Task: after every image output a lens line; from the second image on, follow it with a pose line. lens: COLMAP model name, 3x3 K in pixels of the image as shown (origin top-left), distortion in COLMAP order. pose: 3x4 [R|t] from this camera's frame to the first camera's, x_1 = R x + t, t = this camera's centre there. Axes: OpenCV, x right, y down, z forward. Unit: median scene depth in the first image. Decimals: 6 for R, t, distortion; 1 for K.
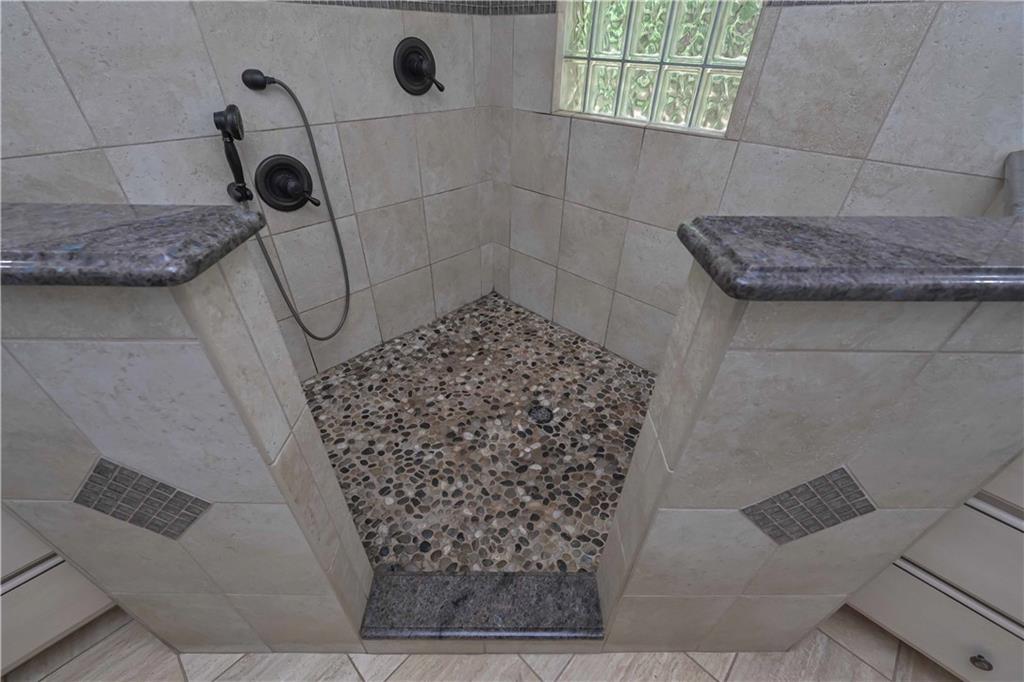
lens RADIAL K [[414.6, 0, 510.7], [0, 414.6, 328.4], [0, 0, 1]] dist [-0.001291, -0.000348]
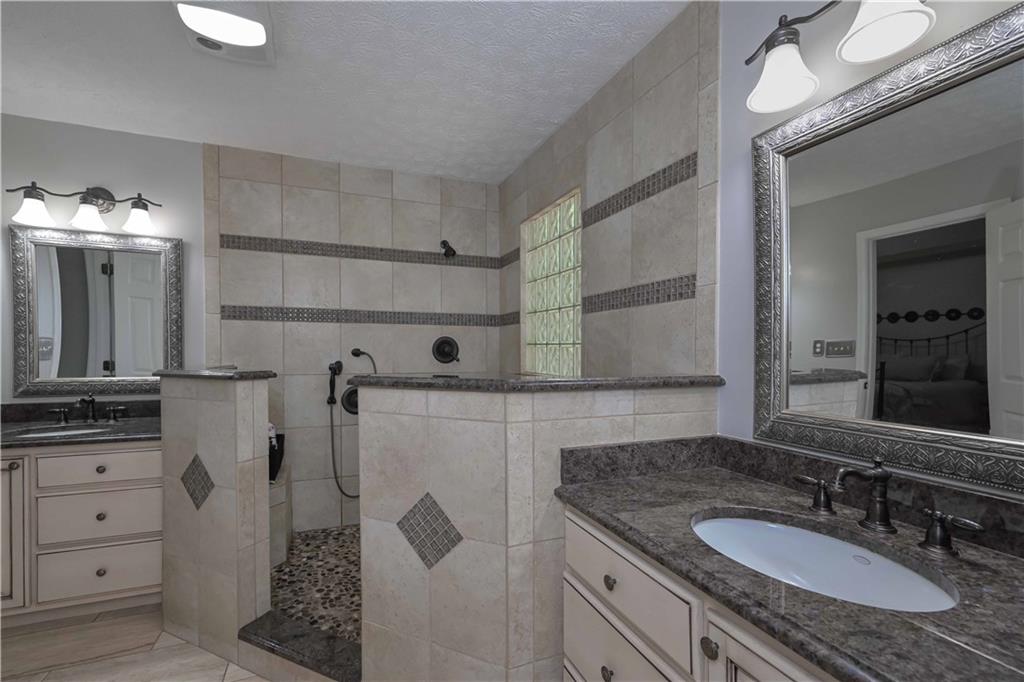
lens RADIAL K [[414.4, 0, 490.1], [0, 414.4, 356.5], [0, 0, 1]] dist [0.029173, -0.000068]
pose [[0.906834, -0.008711, -0.421398, 0.859118], [-0.229486, 0.828400, -0.510970, 0.335949], [0.353537, 0.560070, 0.749222, -0.334302]]
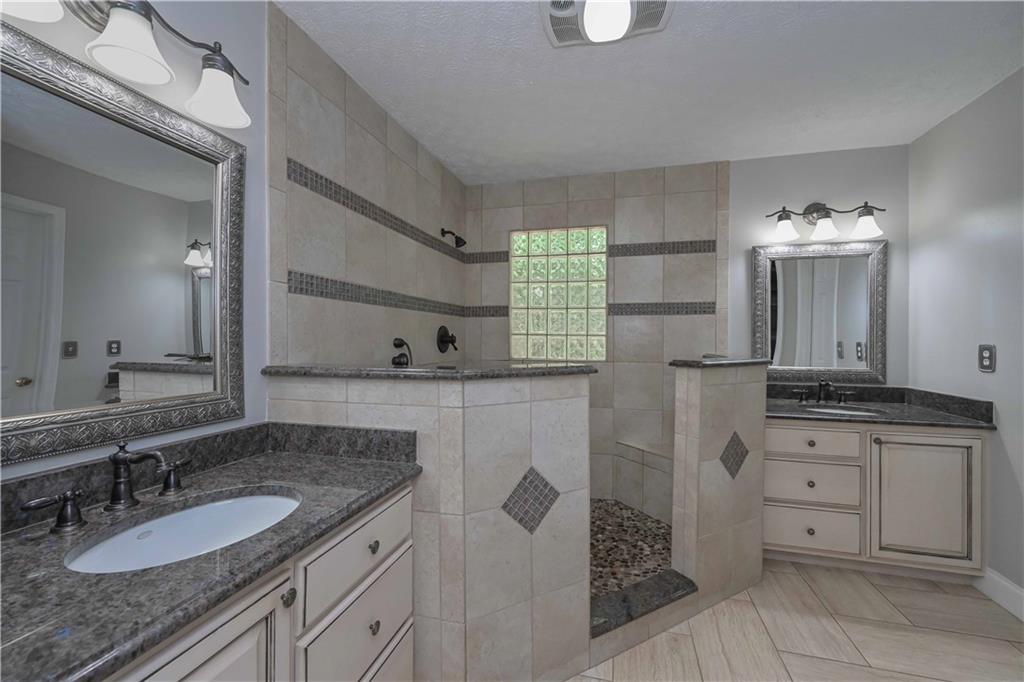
lens RADIAL K [[389.3, 0, 501.0], [0, 389.3, 340.7], [0, 0, 1]] dist [0.000943, 0.000000]
pose [[0.889326, -0.014821, 0.457034, -0.920149], [0.270087, 0.823532, -0.498847, 0.332691], [-0.368988, 0.567077, 0.736391, -0.390898]]
